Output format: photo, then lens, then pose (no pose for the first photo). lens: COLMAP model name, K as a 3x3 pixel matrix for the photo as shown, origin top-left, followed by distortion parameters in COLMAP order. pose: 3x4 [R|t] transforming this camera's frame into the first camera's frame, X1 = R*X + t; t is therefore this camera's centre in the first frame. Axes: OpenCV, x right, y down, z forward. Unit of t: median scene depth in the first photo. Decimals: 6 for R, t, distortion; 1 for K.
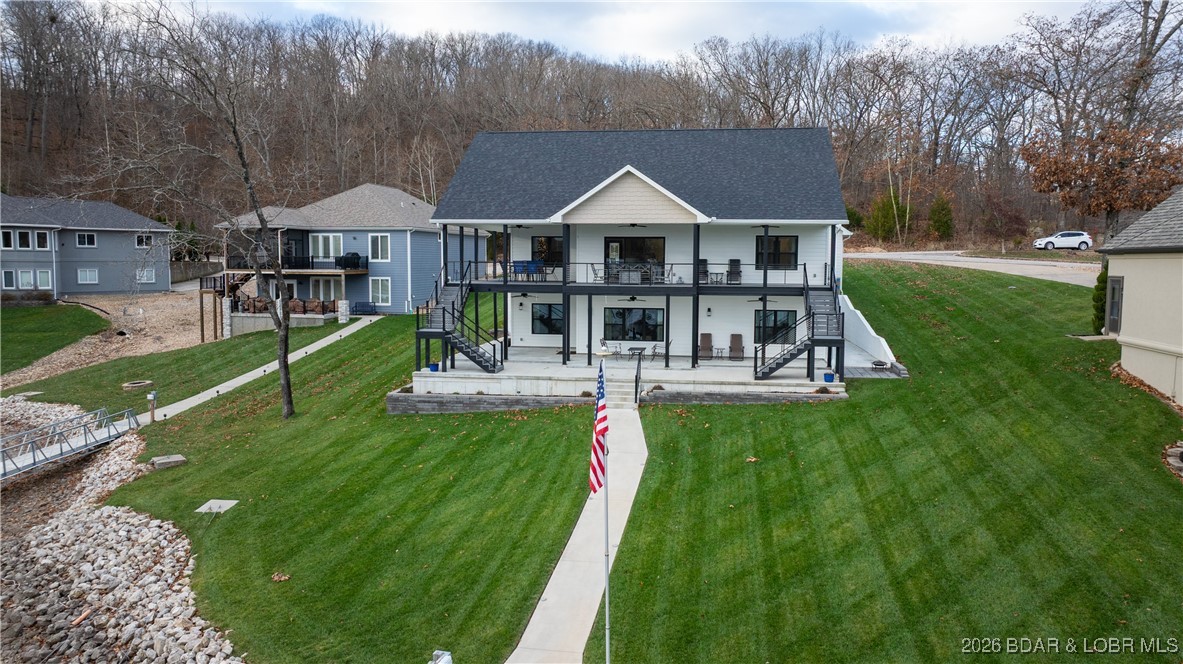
lens RADIAL K [[831.6, 0, 598.2], [0, 831.6, 325.9], [0, 0, 1]] dist [-0.022449, 0.006432]
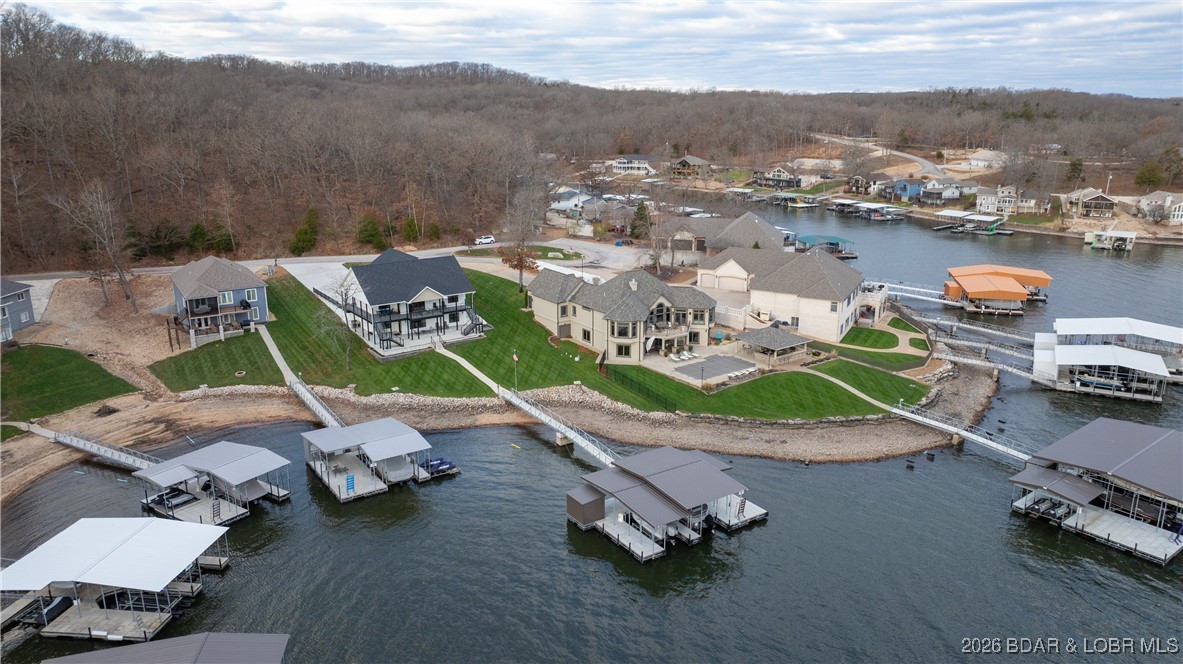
lens RADIAL K [[831.6, 0, 598.2], [0, 831.6, 325.9], [0, 0, 1]] dist [-0.022449, 0.006432]
pose [[0.720402, -0.183733, 0.668778, -1.793478], [0.057589, 0.976789, 0.206318, -0.686337], [-0.691162, -0.110117, 0.714261, -2.070103]]
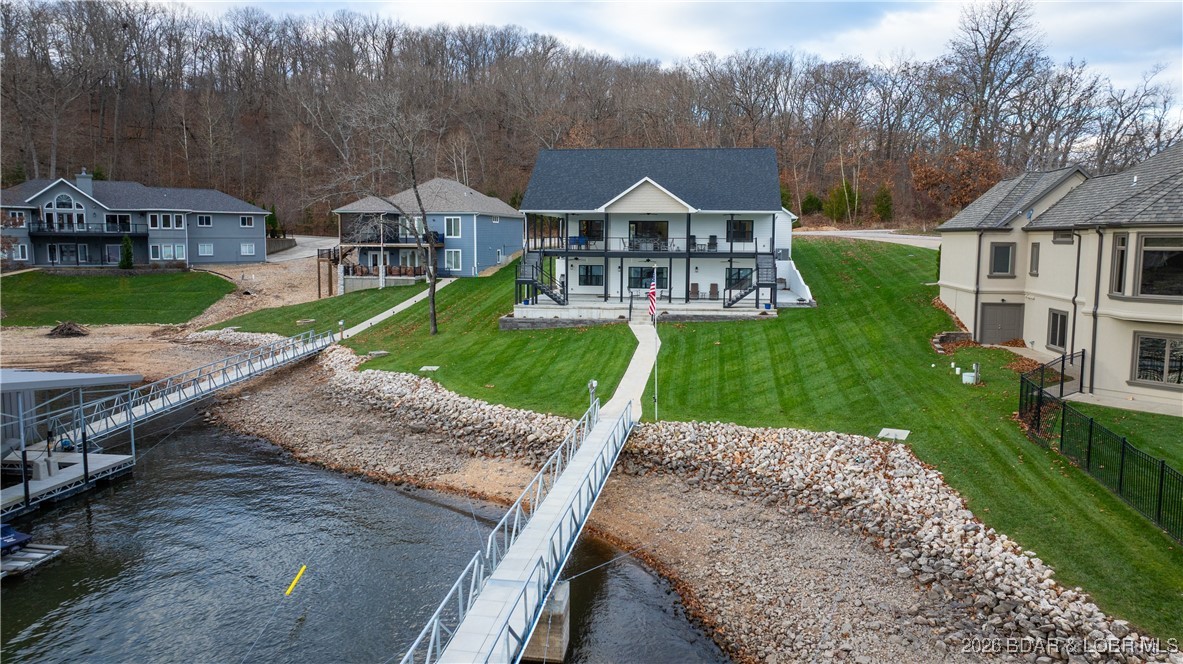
lens RADIAL K [[831.6, 0, 598.2], [0, 831.6, 325.9], [0, 0, 1]] dist [-0.022449, 0.006432]
pose [[0.999965, -0.001135, 0.008306, -0.064316], [0.000919, 0.999664, 0.025917, 0.049001], [-0.008333, -0.025908, 0.999630, -0.561812]]
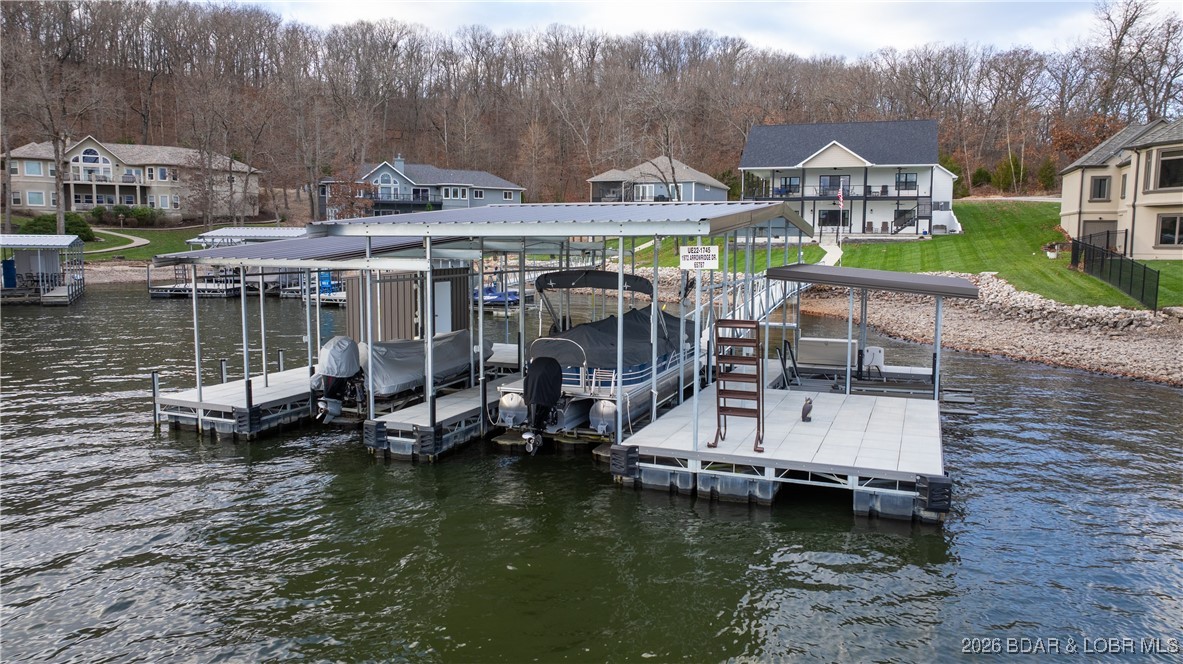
lens RADIAL K [[834.7, 0, 595.8], [0, 834.7, 327.5], [0, 0, 1]] dist [-0.060164, 0.072368]
pose [[0.979266, 0.020587, -0.201530, -0.118137], [-0.015633, 0.999536, 0.026142, 0.232332], [0.201974, -0.022449, 0.979134, -1.180203]]
